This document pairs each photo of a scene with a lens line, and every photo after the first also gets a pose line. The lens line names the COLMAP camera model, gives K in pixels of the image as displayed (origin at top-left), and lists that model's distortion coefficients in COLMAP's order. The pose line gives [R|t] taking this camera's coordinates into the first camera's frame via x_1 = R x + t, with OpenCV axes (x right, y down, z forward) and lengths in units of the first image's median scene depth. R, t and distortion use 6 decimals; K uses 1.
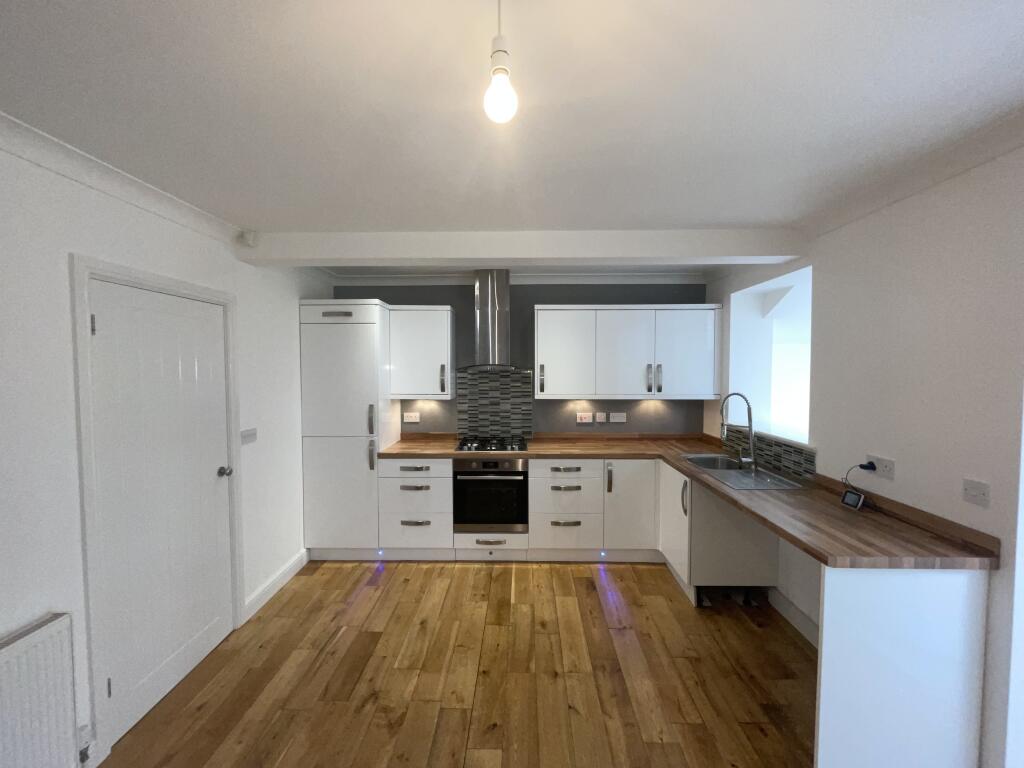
lens RADIAL K [[415.4, 0, 513.8], [0, 415.4, 385.2], [0, 0, 1]] dist [-0.004121, -0.000181]
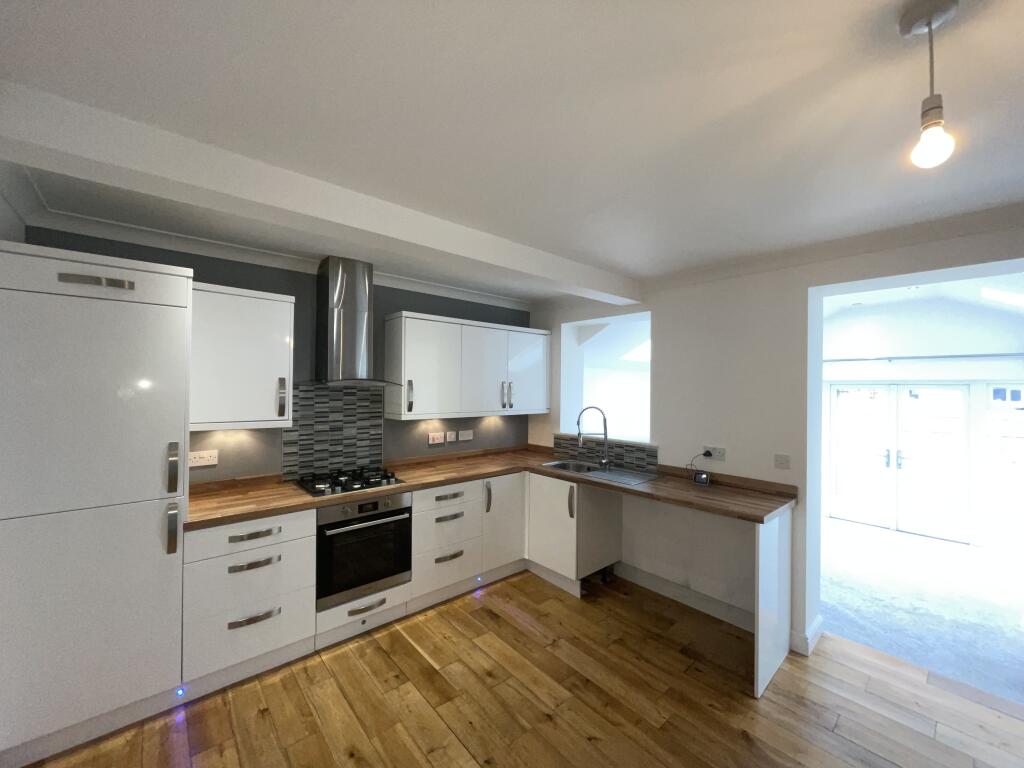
lens RADIAL K [[415.4, 0, 512.7], [0, 415.4, 385.6], [0, 0, 1]] dist [-0.004121, -0.000181]
pose [[0.733233, 0.008045, 0.679930, -0.391329], [0.018669, 0.999315, -0.031956, -0.006964], [-0.679722, 0.036125, 0.732580, 0.234589]]
